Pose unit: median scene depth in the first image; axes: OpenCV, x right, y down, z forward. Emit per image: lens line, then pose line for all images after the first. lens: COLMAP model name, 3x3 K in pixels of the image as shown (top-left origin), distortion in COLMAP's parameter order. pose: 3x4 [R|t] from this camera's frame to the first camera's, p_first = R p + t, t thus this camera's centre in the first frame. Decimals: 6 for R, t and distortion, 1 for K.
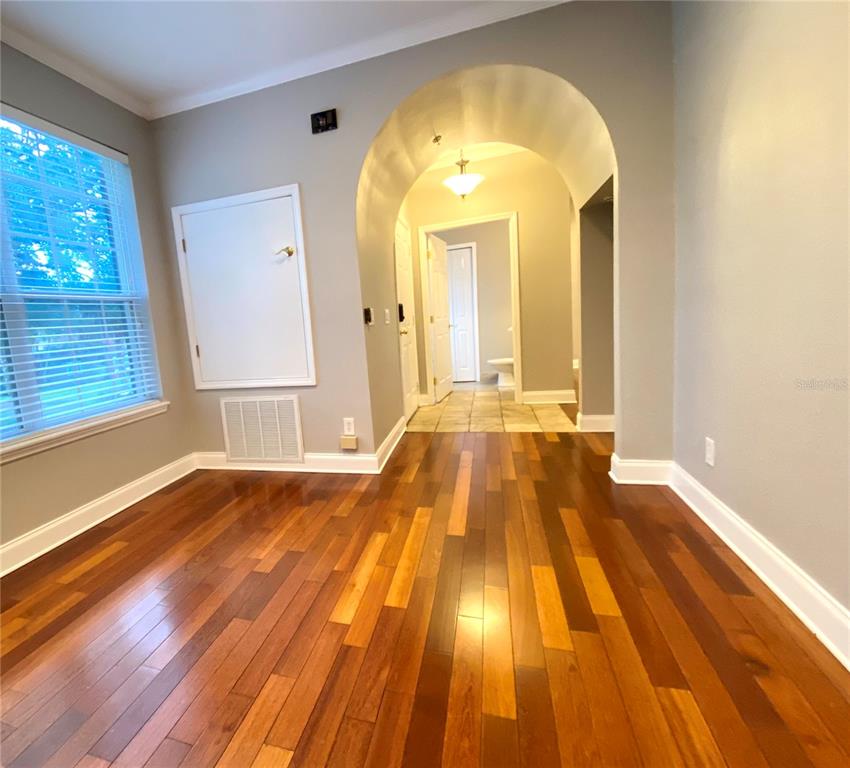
lens RADIAL K [[441.1, 0, 345.7], [0, 441.1, 379.9], [0, 0, 1]] dist [0.071702, -0.061037]
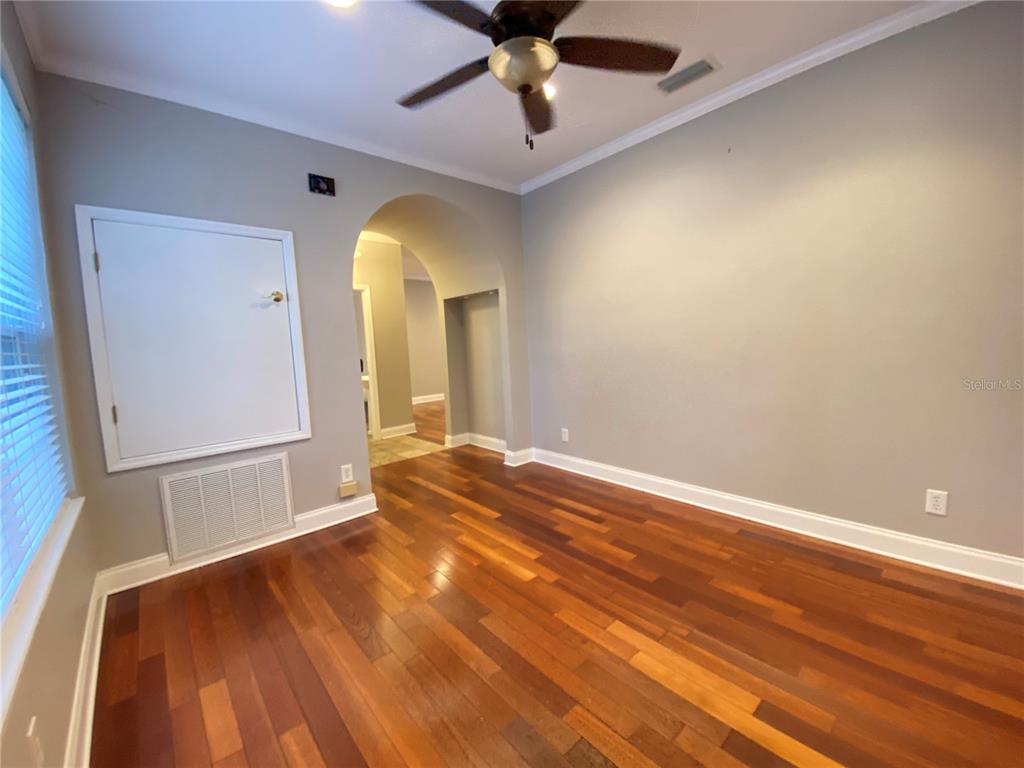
lens RADIAL K [[409.3, 0, 512.0], [0, 409.3, 384.0], [0, 0, 1]] dist [-0.002009, -0.000380]
pose [[0.497296, -0.025873, 0.867195, -0.625772], [0.119449, 0.992078, -0.038899, -0.017244], [-0.859319, 0.122930, 0.496447, 0.178305]]
